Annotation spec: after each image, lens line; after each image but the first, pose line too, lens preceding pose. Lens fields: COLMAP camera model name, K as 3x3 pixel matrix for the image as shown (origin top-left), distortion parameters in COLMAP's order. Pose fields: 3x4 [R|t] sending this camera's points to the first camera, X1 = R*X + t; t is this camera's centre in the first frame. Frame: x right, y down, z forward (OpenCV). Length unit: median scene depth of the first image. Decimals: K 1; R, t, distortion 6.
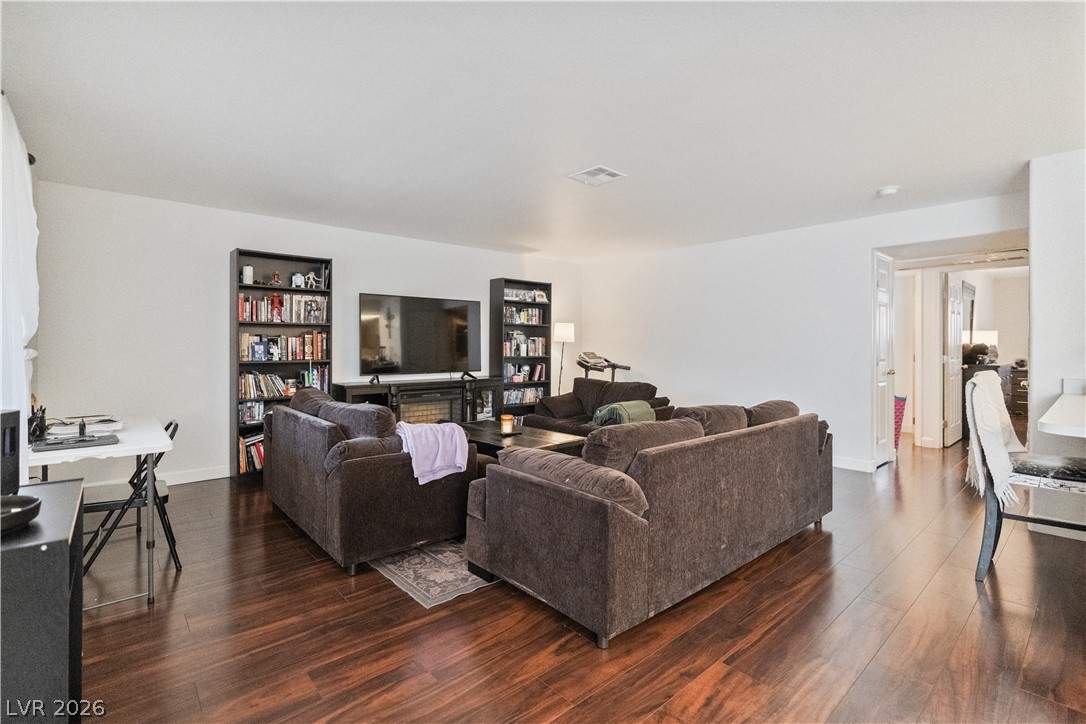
lens RADIAL K [[505.4, 0, 538.2], [0, 505.4, 358.1], [0, 0, 1]] dist [-0.011028, 0.000146]
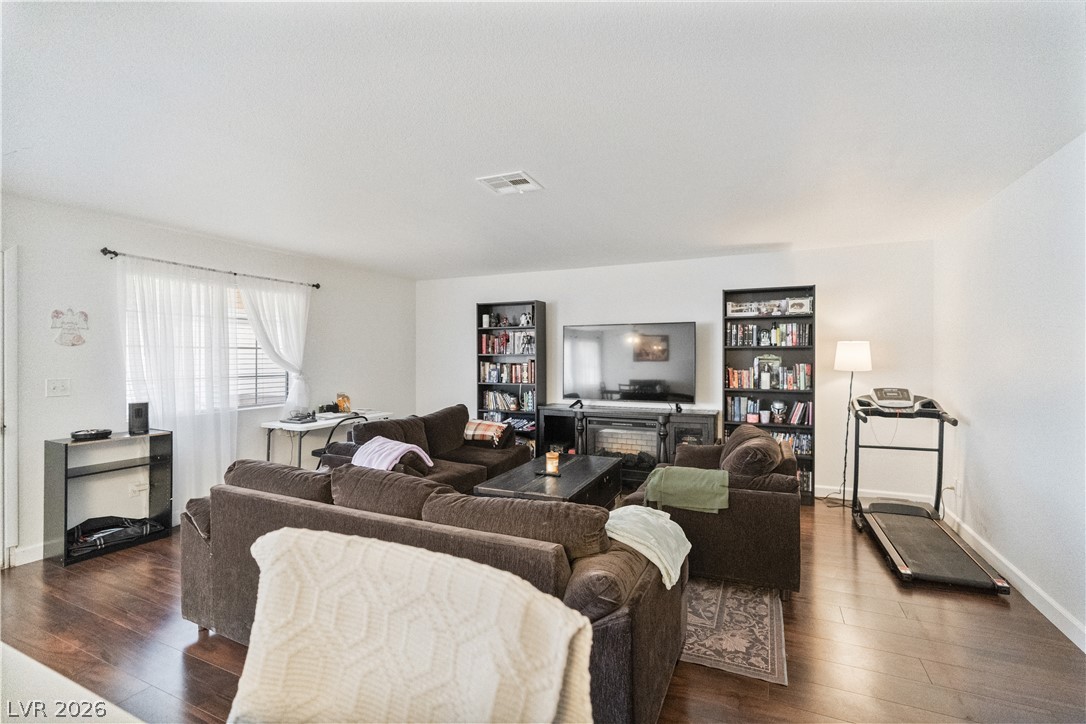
lens RADIAL K [[489.8, 0, 543.0], [0, 489.8, 362.0], [0, 0, 1]] dist [-0.003036, 0.000208]
pose [[0.398127, 0.001885, -0.917328, 0.503516], [-0.024214, 0.999671, -0.008455, -0.029379], [0.917011, 0.025579, 0.398042, 0.408949]]
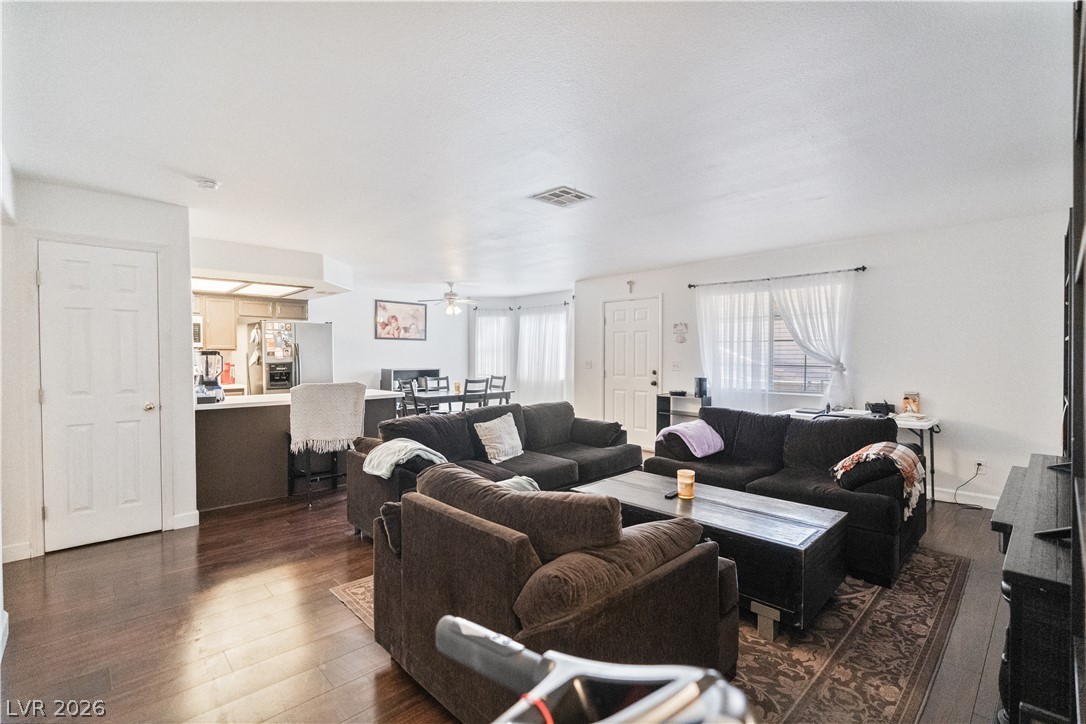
lens RADIAL K [[489.8, 0, 549.1], [0, 489.8, 368.4], [0, 0, 1]] dist [-0.002335, 0.000050]
pose [[-0.999096, -0.002966, -0.042411, 0.108705], [-0.005623, 0.998020, 0.062650, -0.047852], [0.042141, 0.062832, -0.997134, 1.098738]]
